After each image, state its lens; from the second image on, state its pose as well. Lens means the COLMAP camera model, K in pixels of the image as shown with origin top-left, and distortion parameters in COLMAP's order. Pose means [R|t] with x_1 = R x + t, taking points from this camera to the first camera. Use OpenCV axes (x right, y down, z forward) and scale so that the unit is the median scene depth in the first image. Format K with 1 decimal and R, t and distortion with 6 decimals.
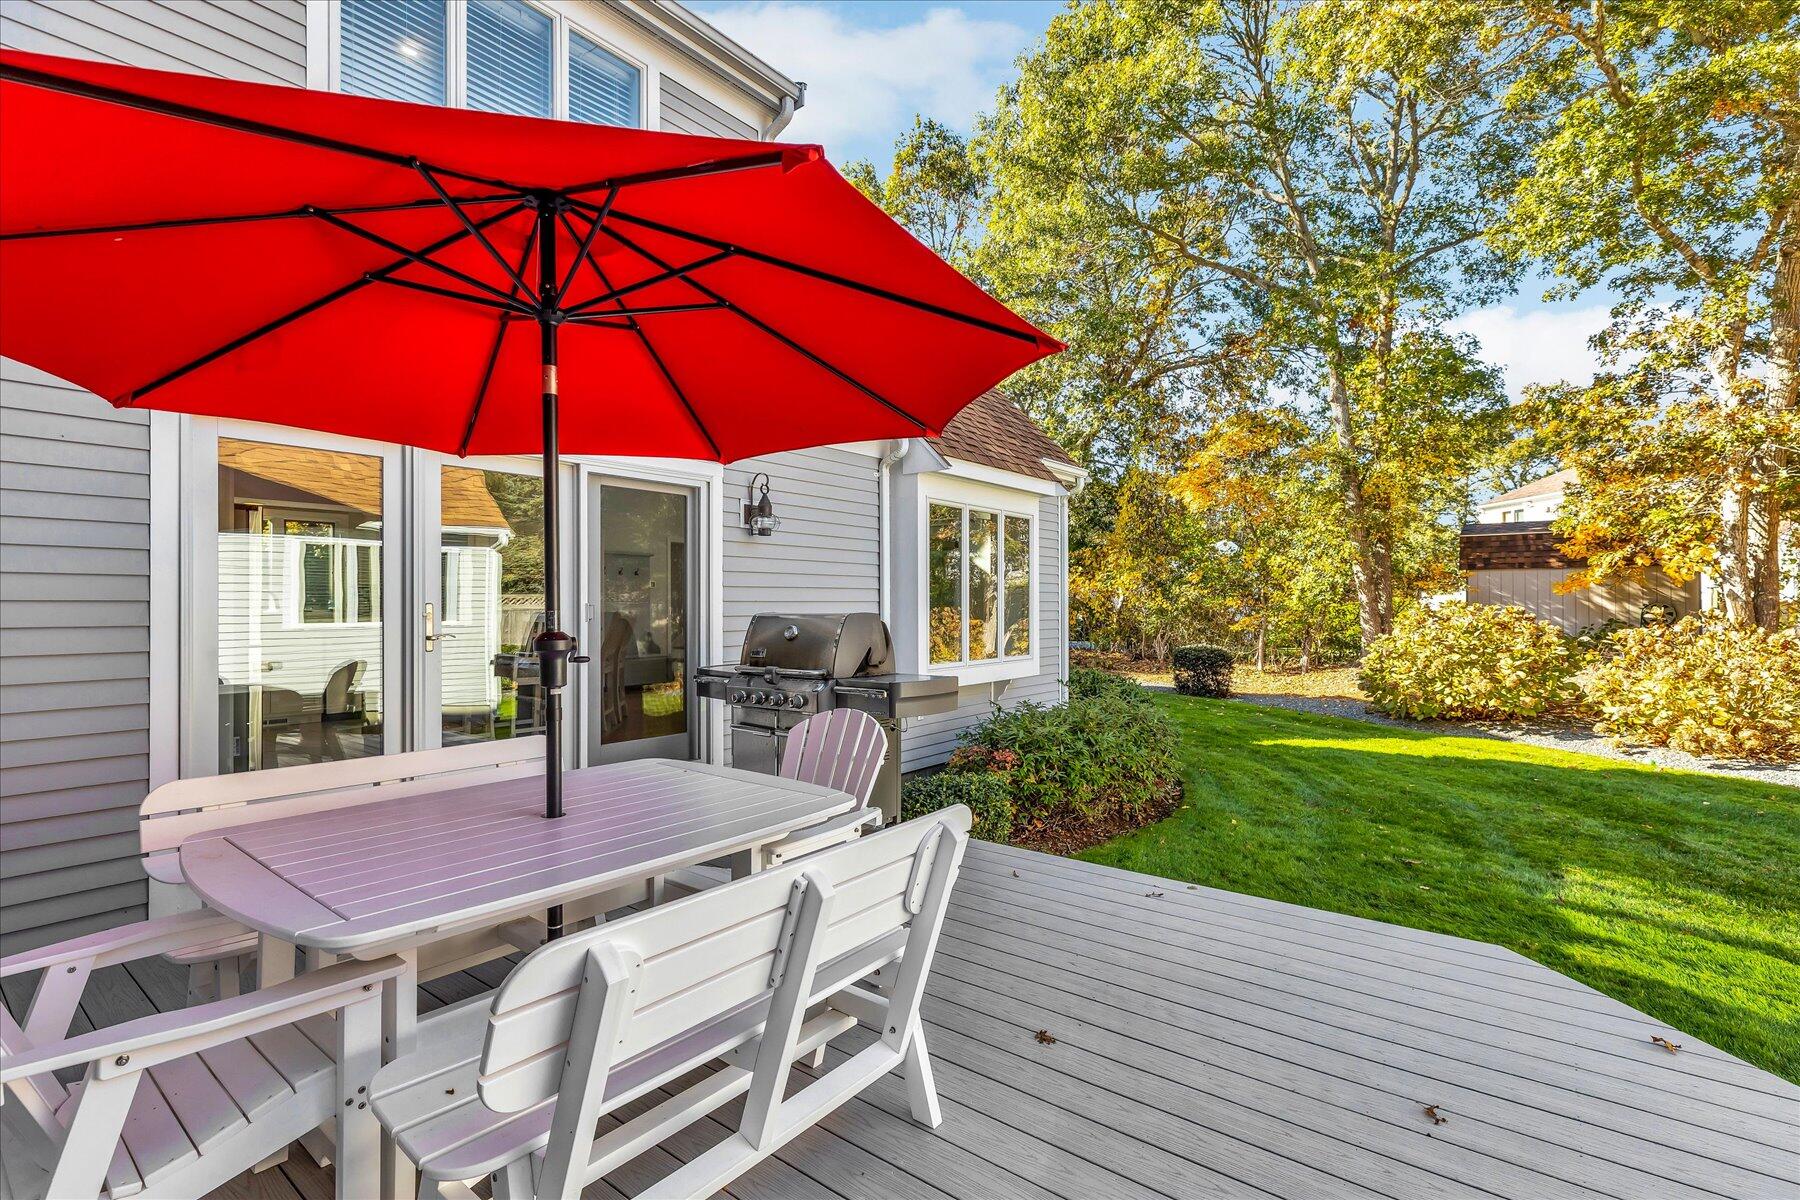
lens RADIAL K [[815.3, 0, 905.3], [0, 815.3, 605.6], [0, 0, 1]] dist [0.003257, -0.000058]
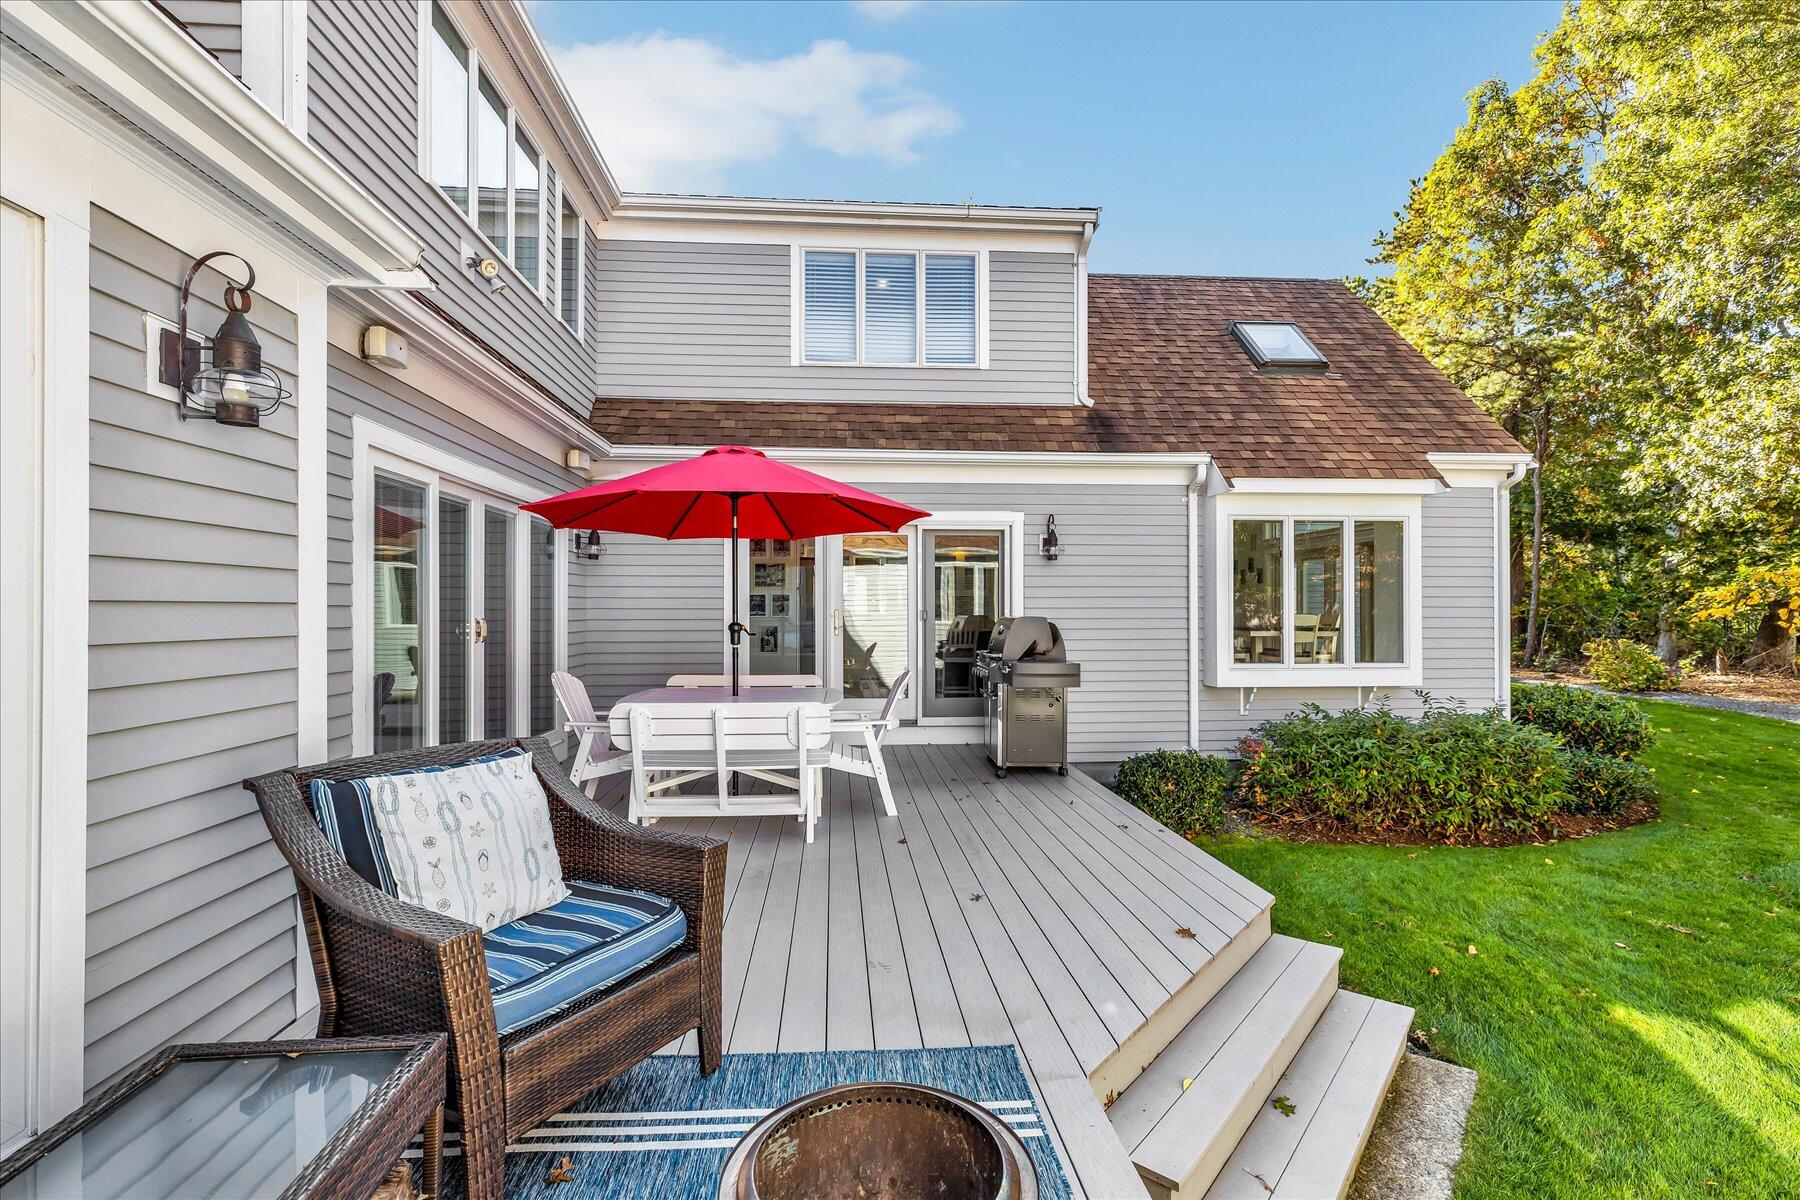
lens RADIAL K [[815.3, 0, 888.7], [0, 815.3, 603.4], [0, 0, 1]] dist [0.003257, -0.000058]
pose [[0.668416, -0.005919, -0.743764, 0.675038], [-0.002501, 0.999945, -0.010205, 0.001435], [0.743783, 0.008681, 0.668364, -0.120492]]
